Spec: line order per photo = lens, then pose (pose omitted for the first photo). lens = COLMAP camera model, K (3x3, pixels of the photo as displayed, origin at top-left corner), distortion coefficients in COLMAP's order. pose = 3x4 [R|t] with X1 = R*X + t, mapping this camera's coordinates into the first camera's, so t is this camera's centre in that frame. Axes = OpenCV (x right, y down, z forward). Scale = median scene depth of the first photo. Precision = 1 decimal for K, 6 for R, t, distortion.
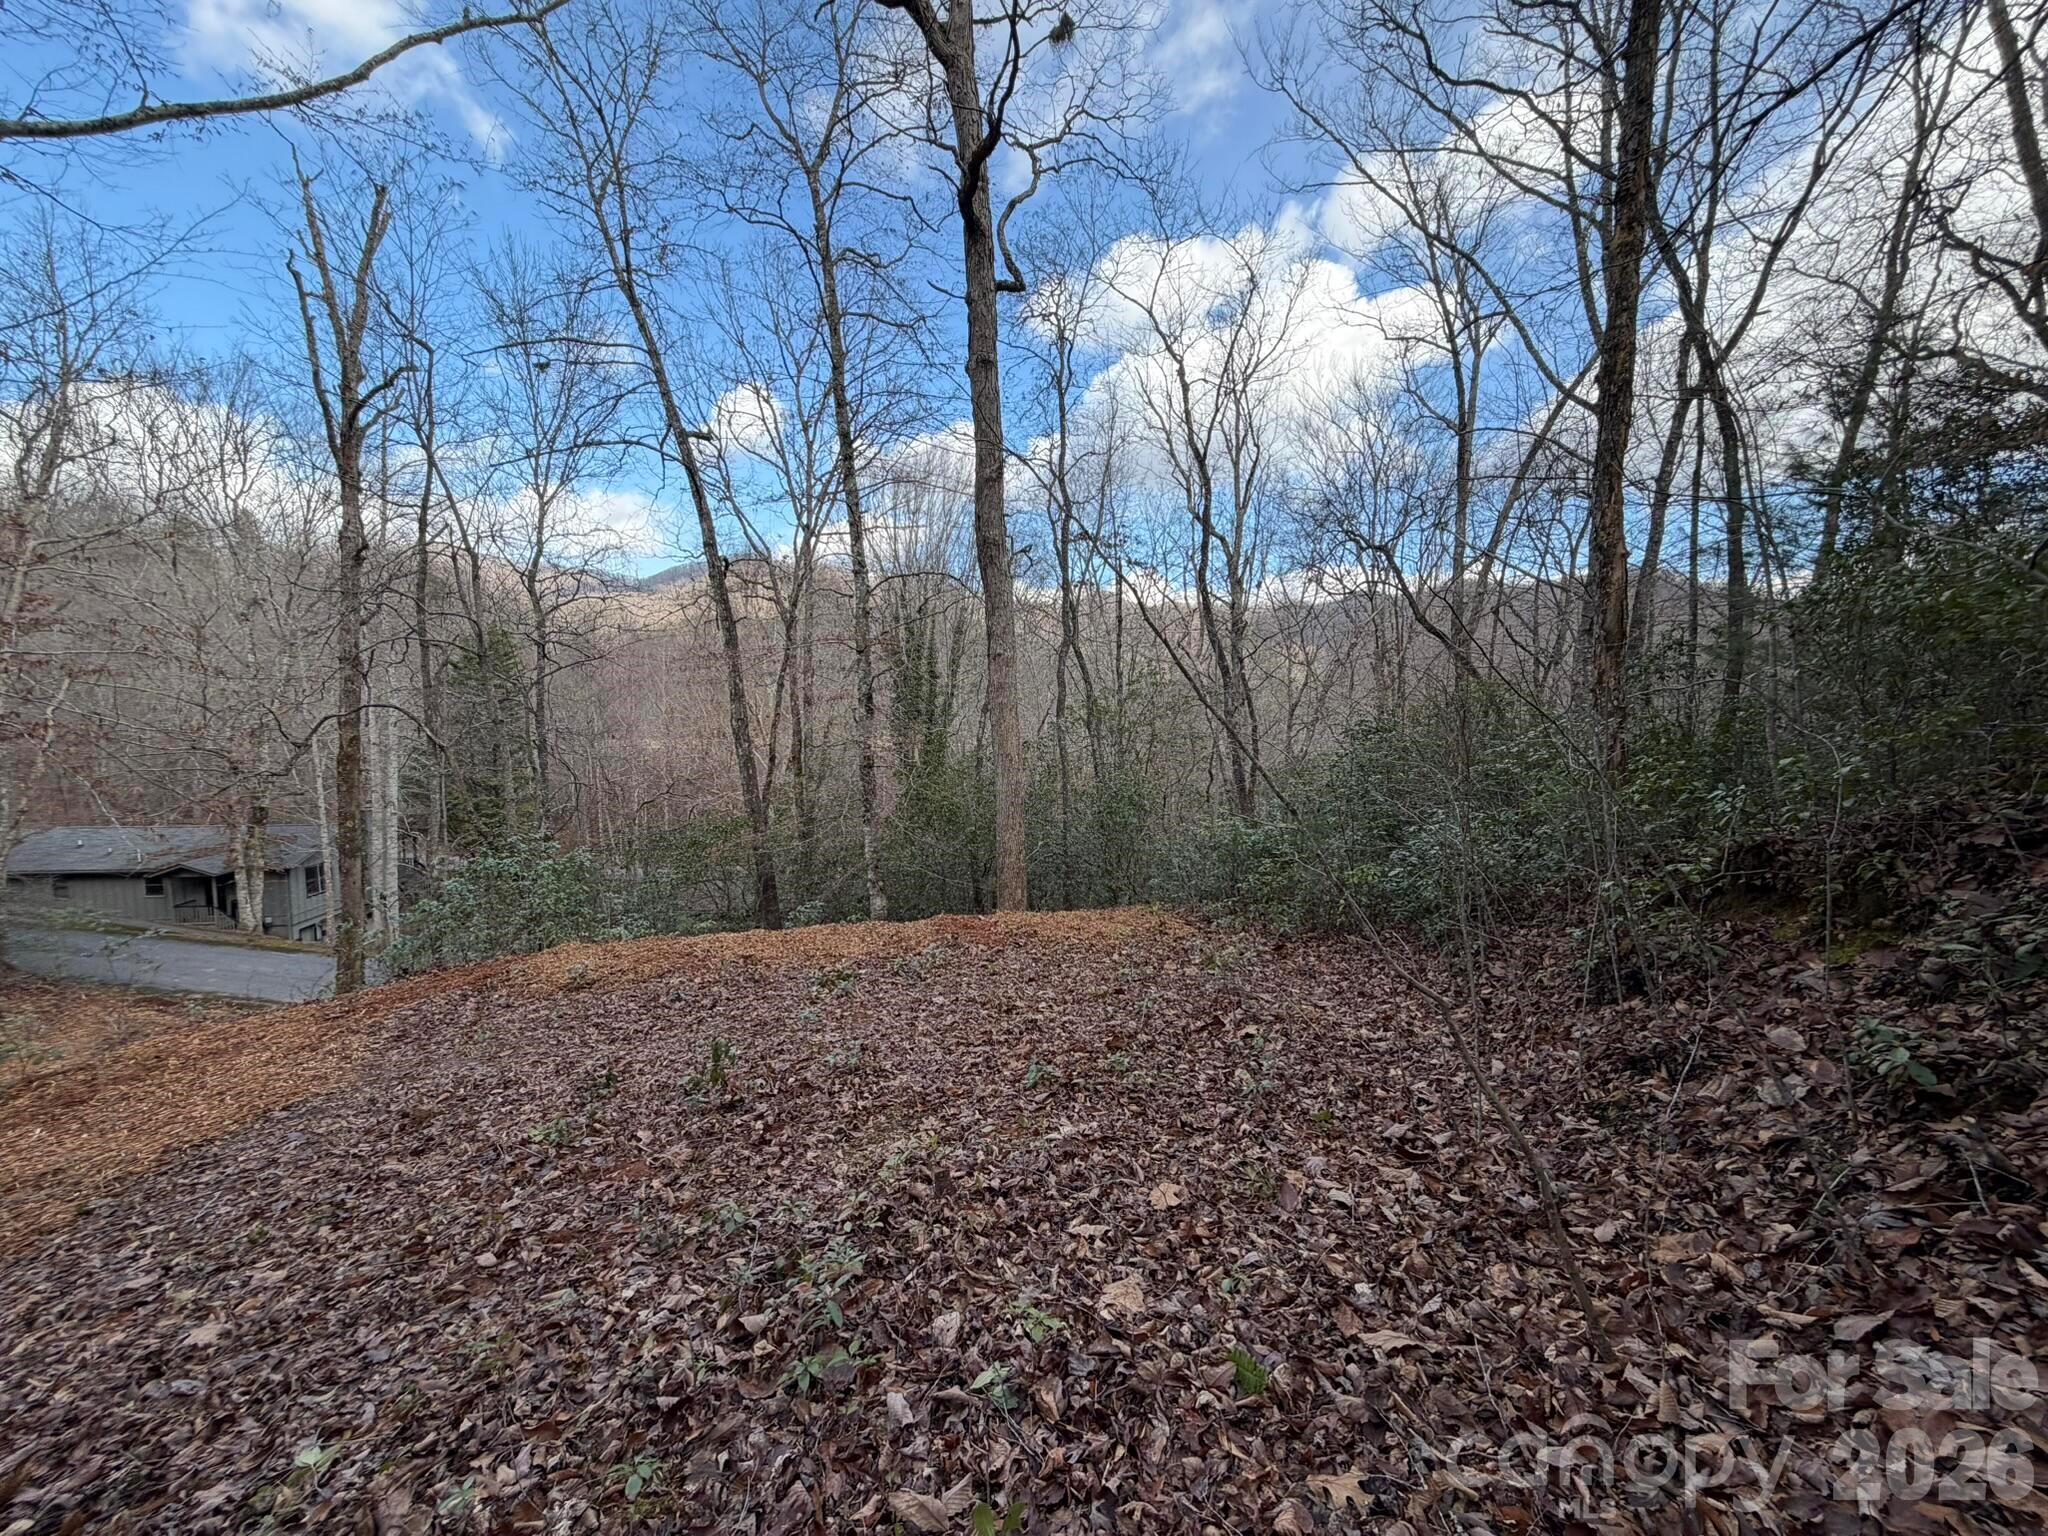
lens RADIAL K [[812.0, 0, 1020.2], [0, 812.0, 762.3], [0, 0, 1]] dist [-0.000372, 0.000176]
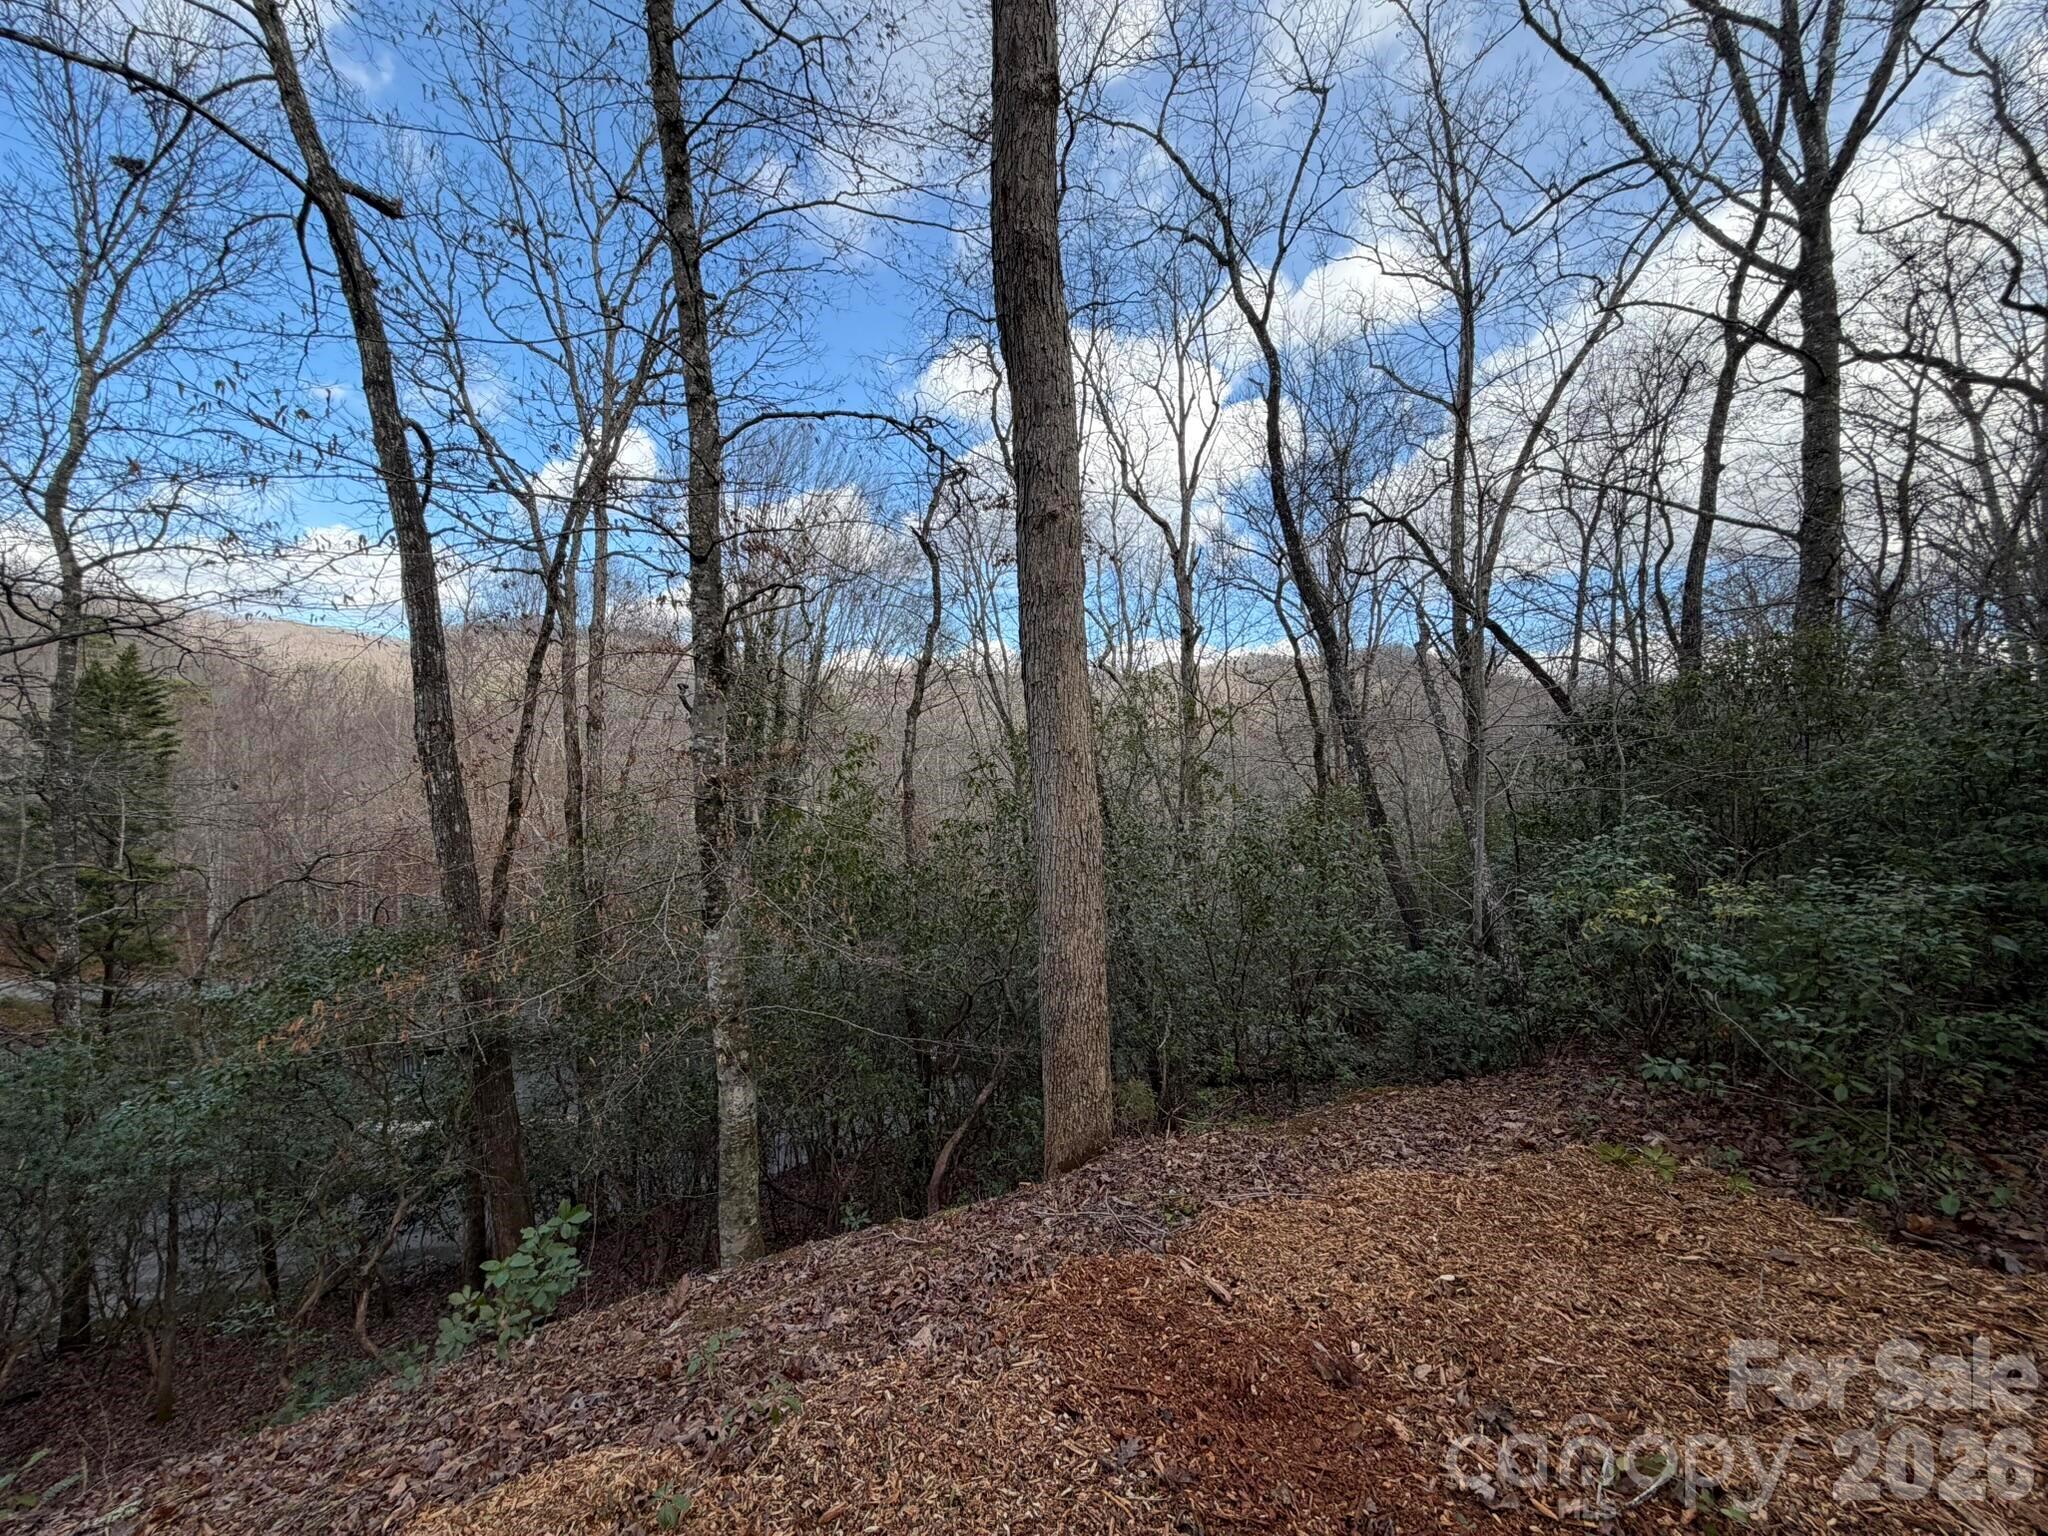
lens RADIAL K [[812.0, 0, 1022.0], [0, 812.0, 770.2], [0, 0, 1]] dist [-0.000372, 0.000176]
pose [[0.976436, -0.014995, 0.215286, -0.146087], [0.031194, 0.996913, -0.072045, 0.033831], [-0.213541, 0.077063, 0.973890, 0.639075]]
